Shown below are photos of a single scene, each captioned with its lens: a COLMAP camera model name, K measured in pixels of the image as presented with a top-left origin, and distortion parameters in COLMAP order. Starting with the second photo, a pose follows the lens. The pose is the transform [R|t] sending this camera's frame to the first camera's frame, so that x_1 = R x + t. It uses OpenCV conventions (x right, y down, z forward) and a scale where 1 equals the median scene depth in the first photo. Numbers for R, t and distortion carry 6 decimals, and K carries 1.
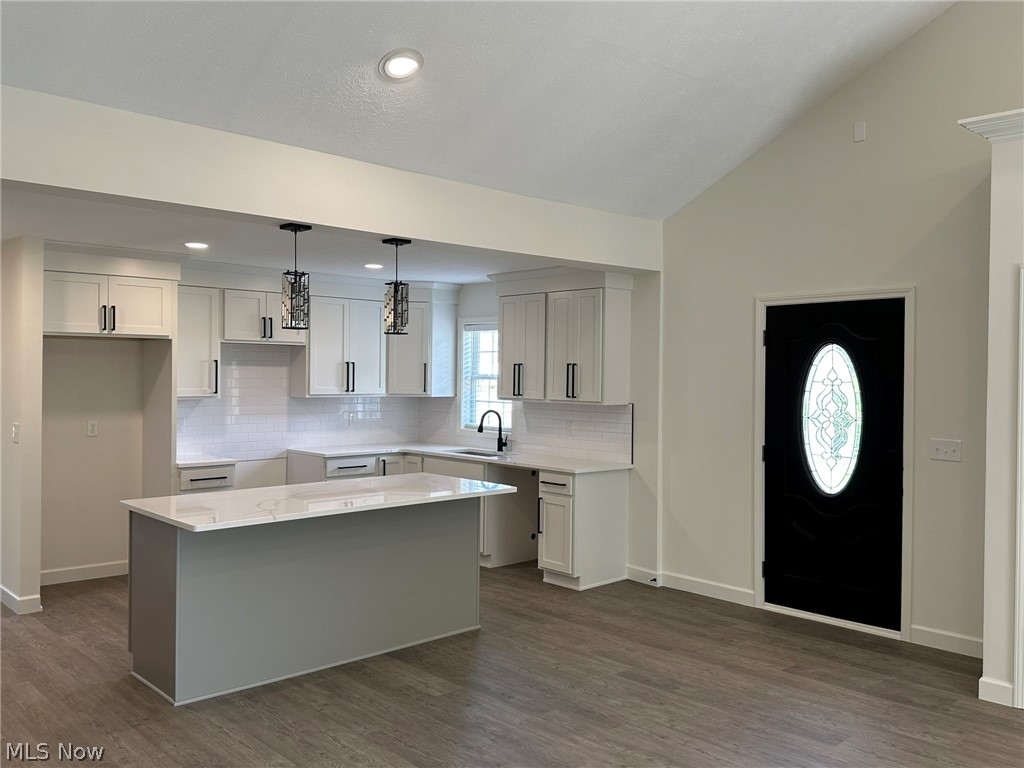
lens RADIAL K [[863.1, 0, 499.6], [0, 863.1, 365.5], [0, 0, 1]] dist [0.044346, -0.071701]
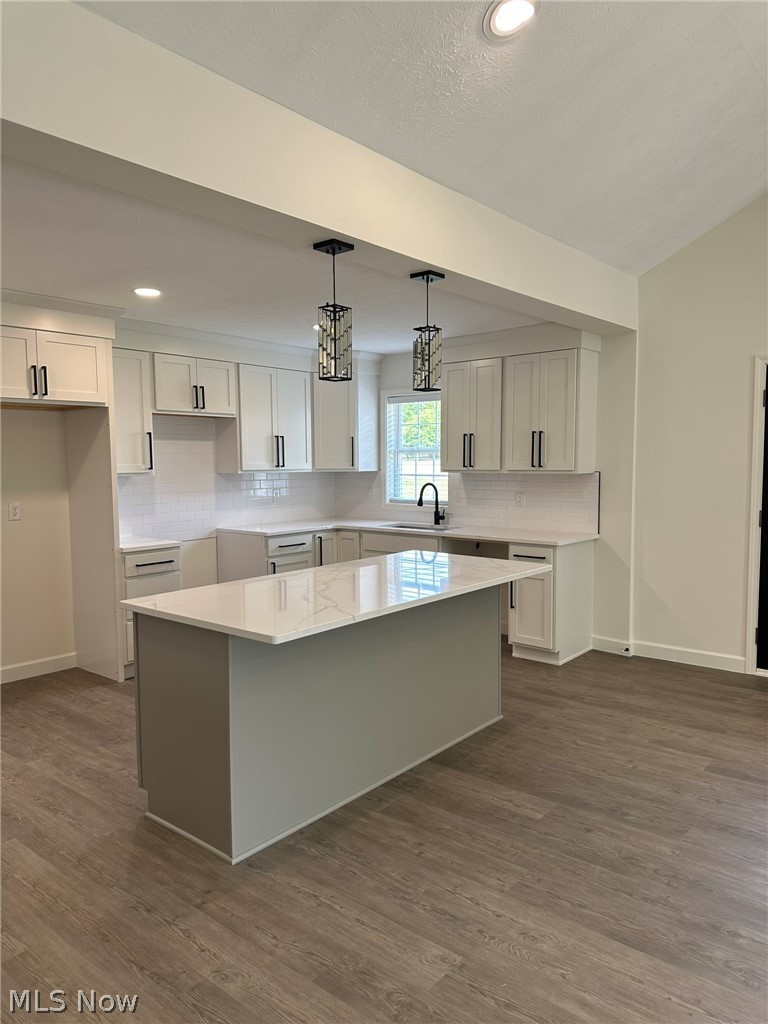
lens RADIAL K [[721.6, 0, 378.1], [0, 721.6, 504.3], [0, 0, 1]] dist [0.014789, -0.024647]
pose [[0.991545, -0.024454, 0.127441, -0.231887], [0.015257, 0.997241, 0.072646, 0.021237], [-0.128866, -0.070088, 0.989182, 0.269579]]
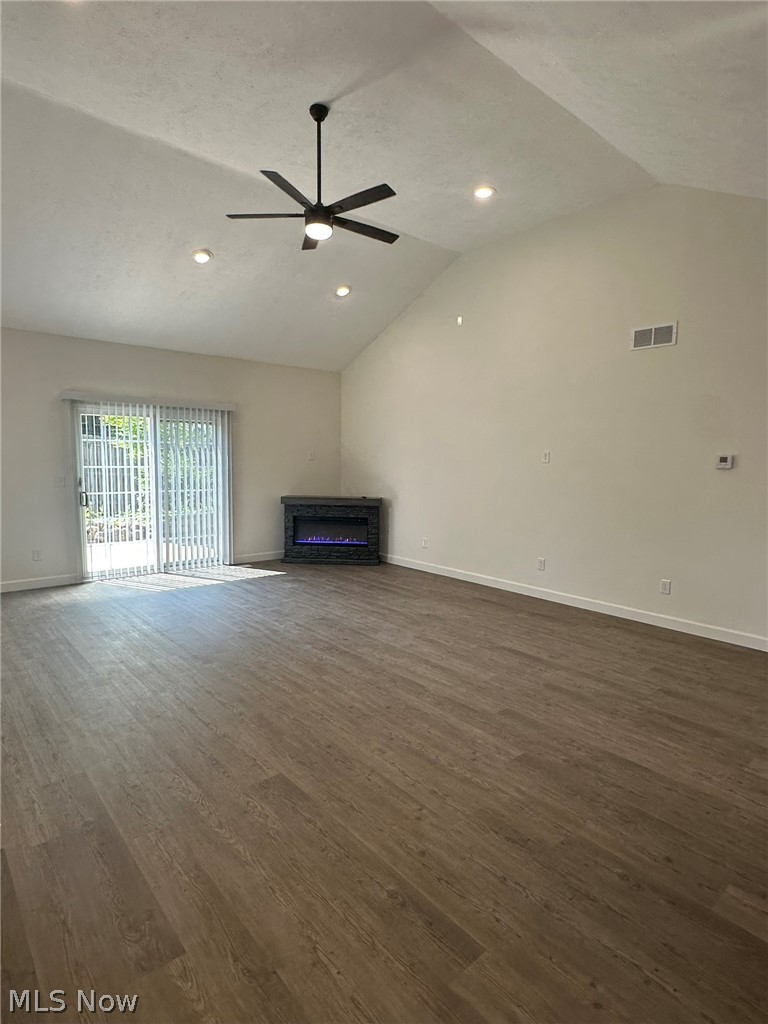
lens RADIAL K [[543.1, 0, 376.1], [0, 543.1, 515.4], [0, 0, 1]] dist [0.007186, -0.000262]
pose [[-0.998513, -0.030063, 0.045477, 0.160112], [-0.025611, 0.995102, 0.095476, 0.027407], [-0.048125, 0.094169, -0.994392, 1.089647]]
